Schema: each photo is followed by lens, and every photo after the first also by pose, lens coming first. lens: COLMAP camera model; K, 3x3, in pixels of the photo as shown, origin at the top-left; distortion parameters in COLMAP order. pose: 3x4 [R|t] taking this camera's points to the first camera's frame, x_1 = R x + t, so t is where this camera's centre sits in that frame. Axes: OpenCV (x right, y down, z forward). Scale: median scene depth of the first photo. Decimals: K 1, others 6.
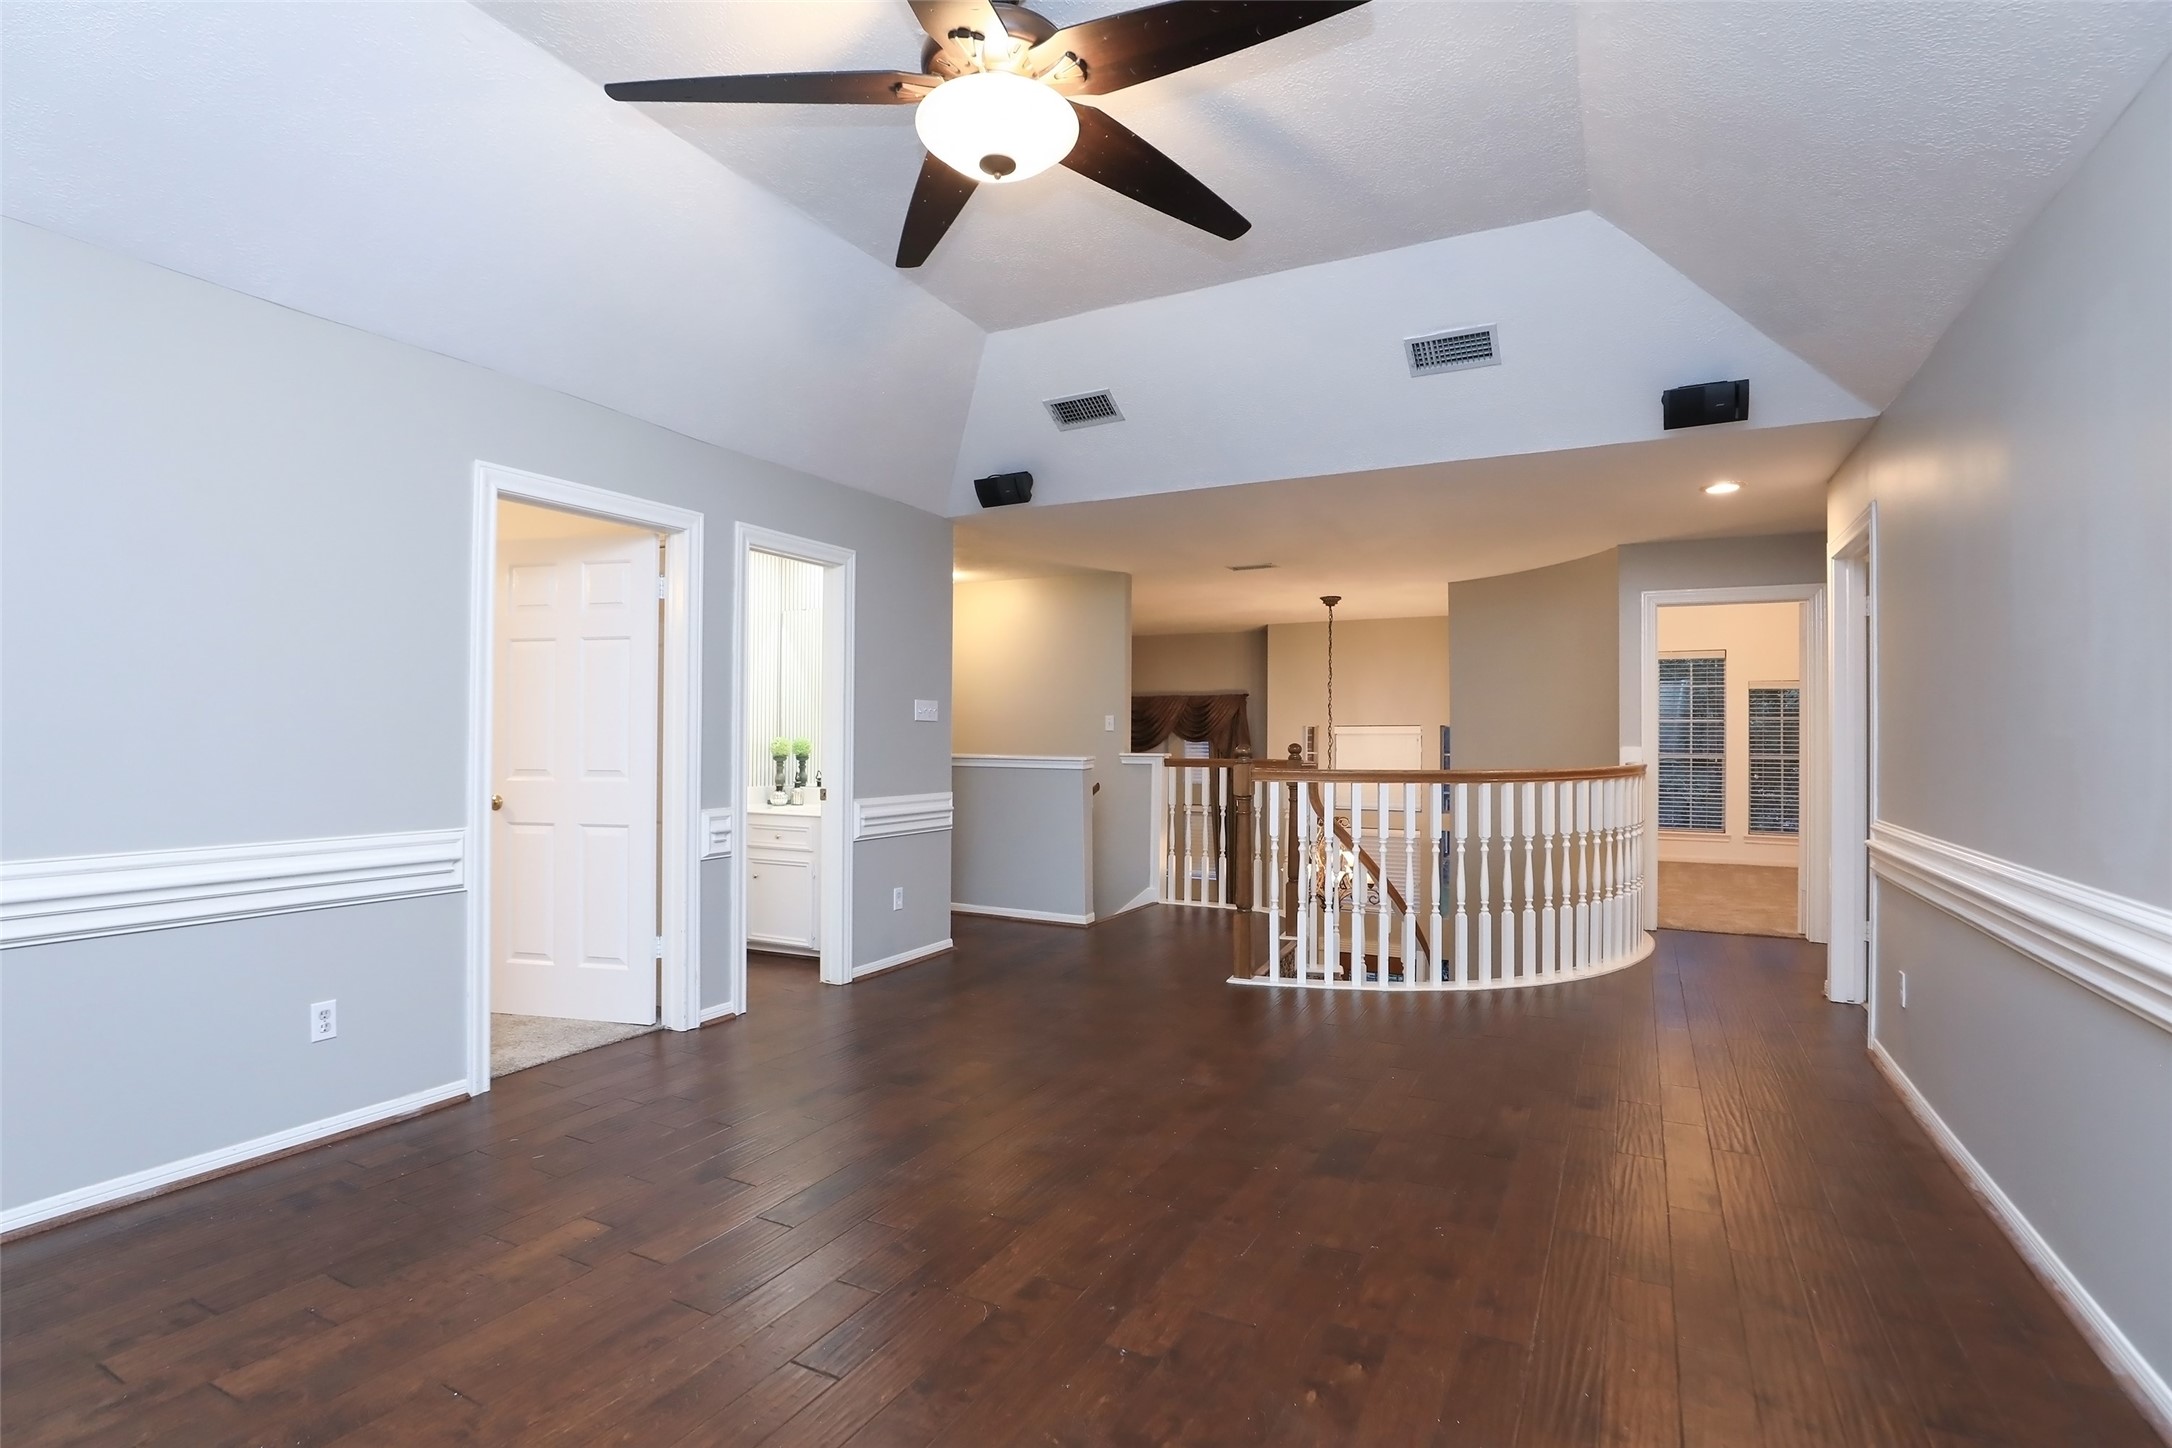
lens RADIAL K [[1060.8, 0, 1081.3], [0, 1060.8, 729.2], [0, 0, 1]] dist [-0.026607, 0.001983]
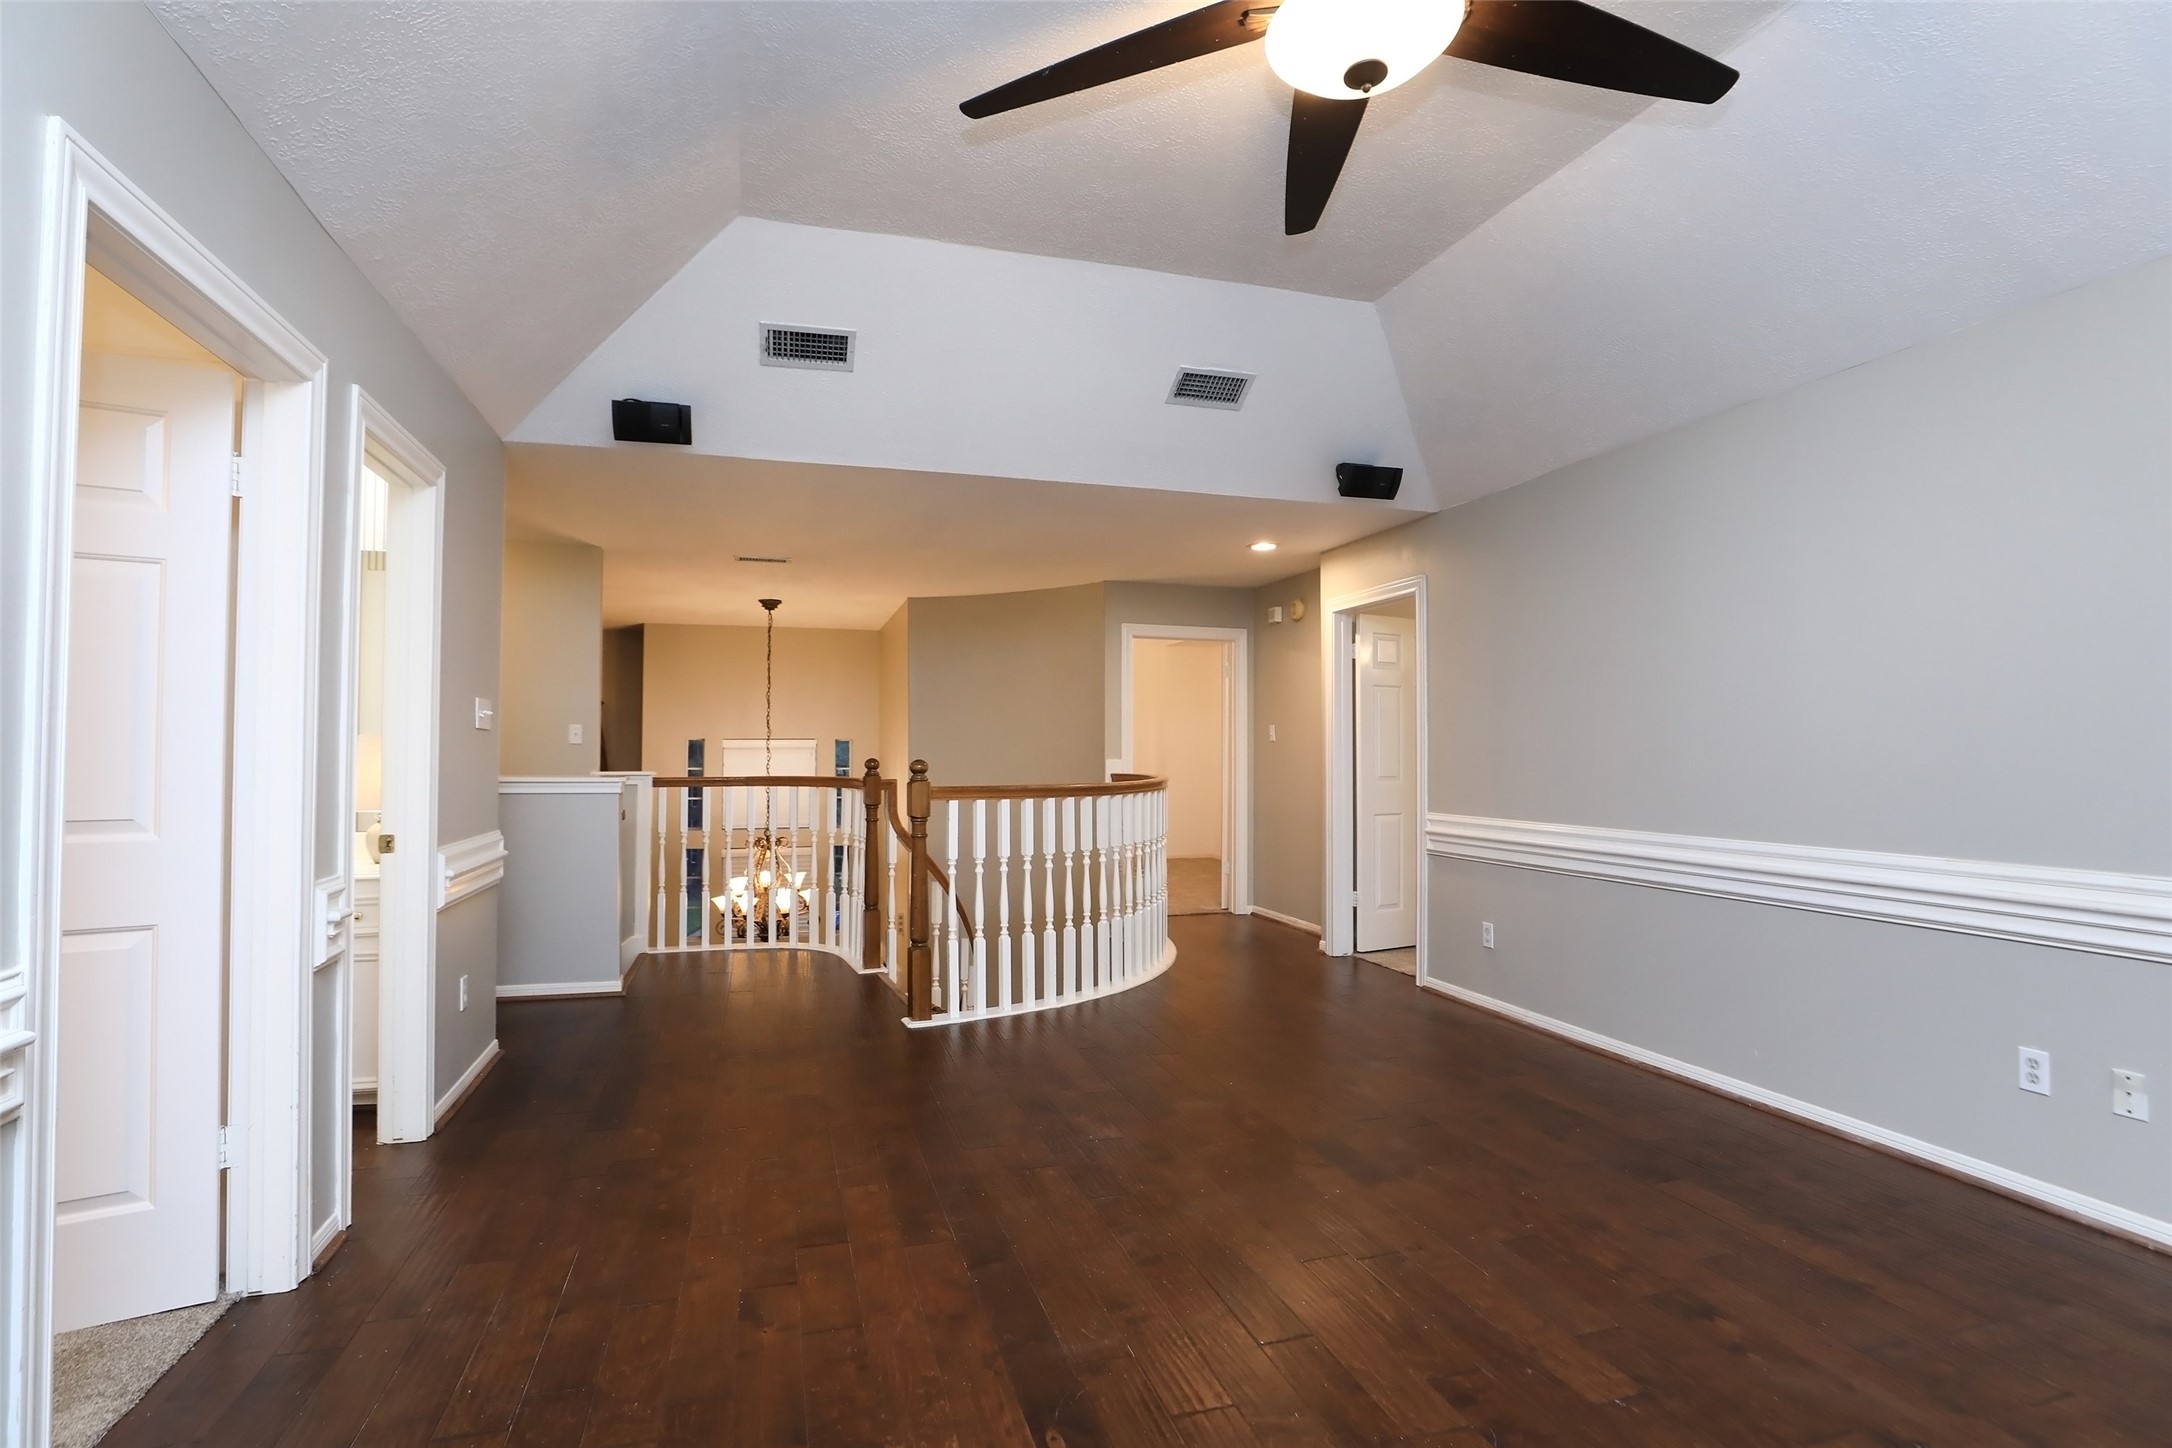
lens RADIAL K [[1060.8, 0, 1082.8], [0, 1060.8, 724.5], [0, 0, 1]] dist [-0.026607, 0.001983]
pose [[0.710012, 0.015202, 0.704025, -0.388692], [-0.003293, 0.999828, -0.018268, 0.000419], [-0.704182, 0.010652, 0.709940, 0.266330]]
